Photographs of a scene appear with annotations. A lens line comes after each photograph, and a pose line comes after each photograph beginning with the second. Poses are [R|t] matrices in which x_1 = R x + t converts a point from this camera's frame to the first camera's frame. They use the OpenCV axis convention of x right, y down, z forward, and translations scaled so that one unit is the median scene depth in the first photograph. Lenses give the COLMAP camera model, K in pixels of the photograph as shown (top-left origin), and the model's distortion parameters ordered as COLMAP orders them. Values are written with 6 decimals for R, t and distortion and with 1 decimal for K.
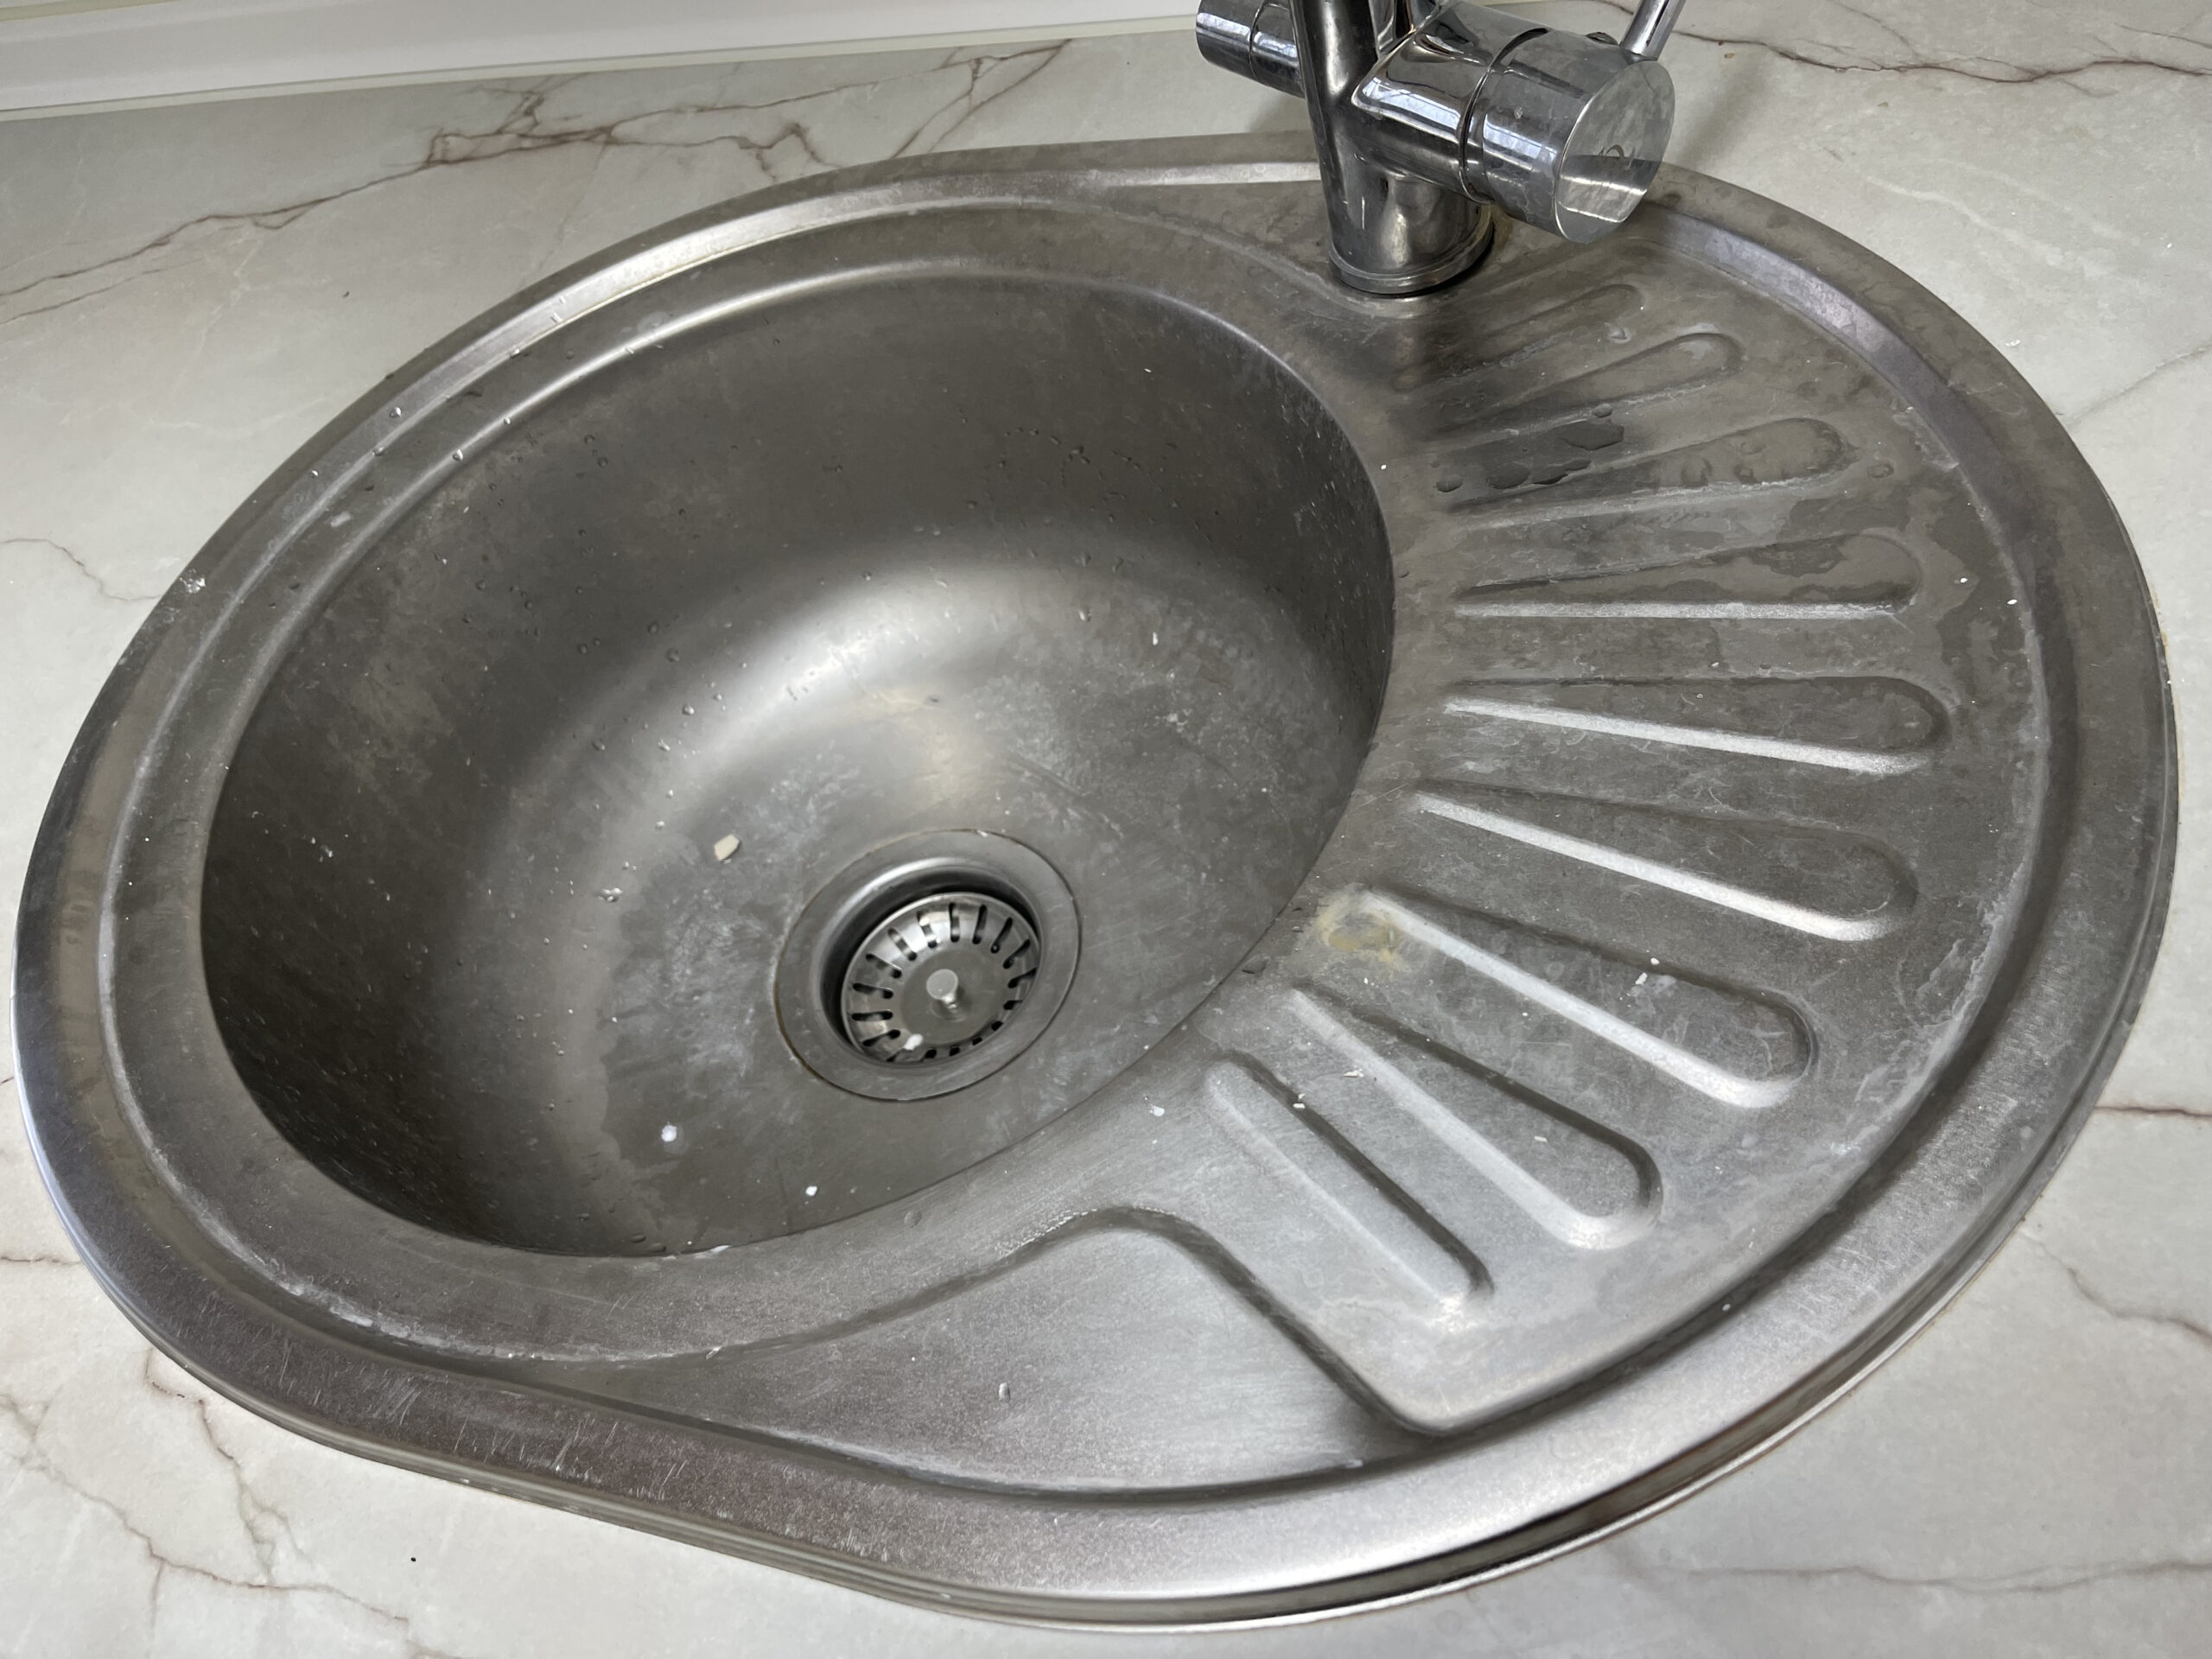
lens RADIAL K [[1655.9, 0, 1106.0], [0, 1655.9, 829.5], [0, 0, 1]] dist [0.090295, -0.135155]
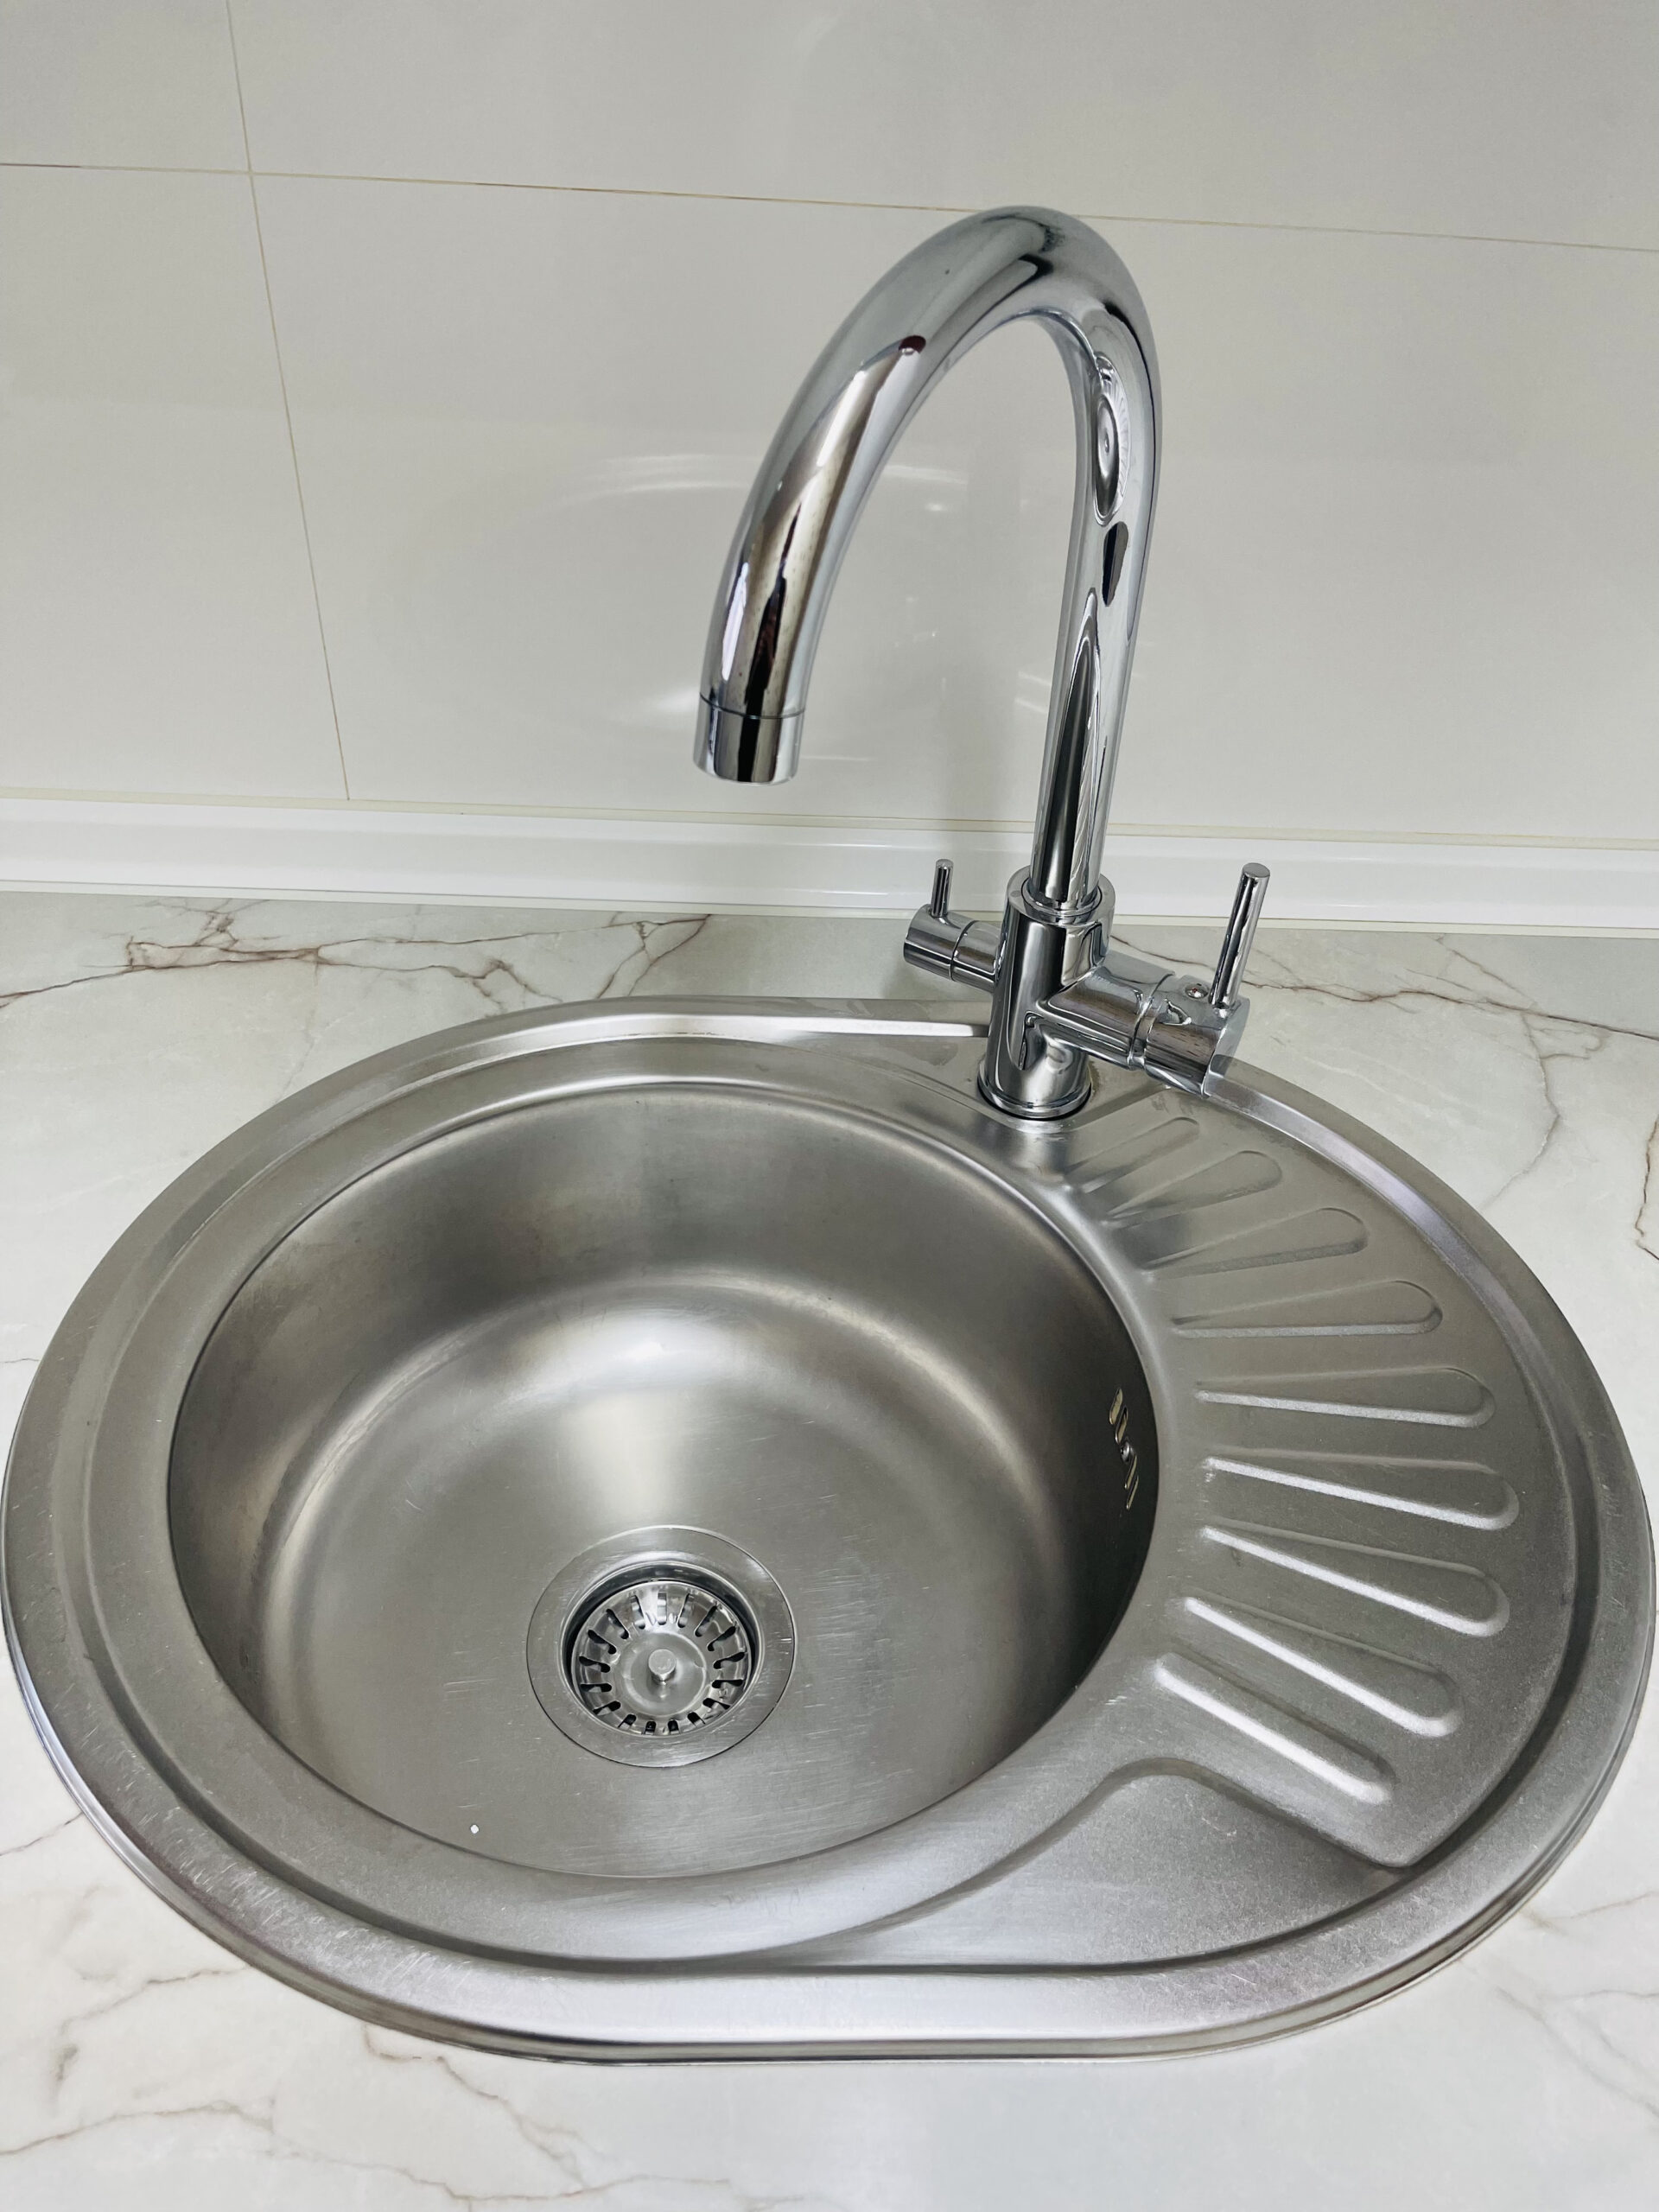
lens RADIAL K [[1678.7, 0, 829.5], [0, 1678.7, 1106.0], [0, 0, 1]] dist [0.037942, -0.076049]
pose [[0.916501, 0.023630, 0.399333, -0.466019], [0.081061, 0.966574, -0.243237, 0.007389], [-0.391732, 0.255297, 0.883951, -0.175830]]
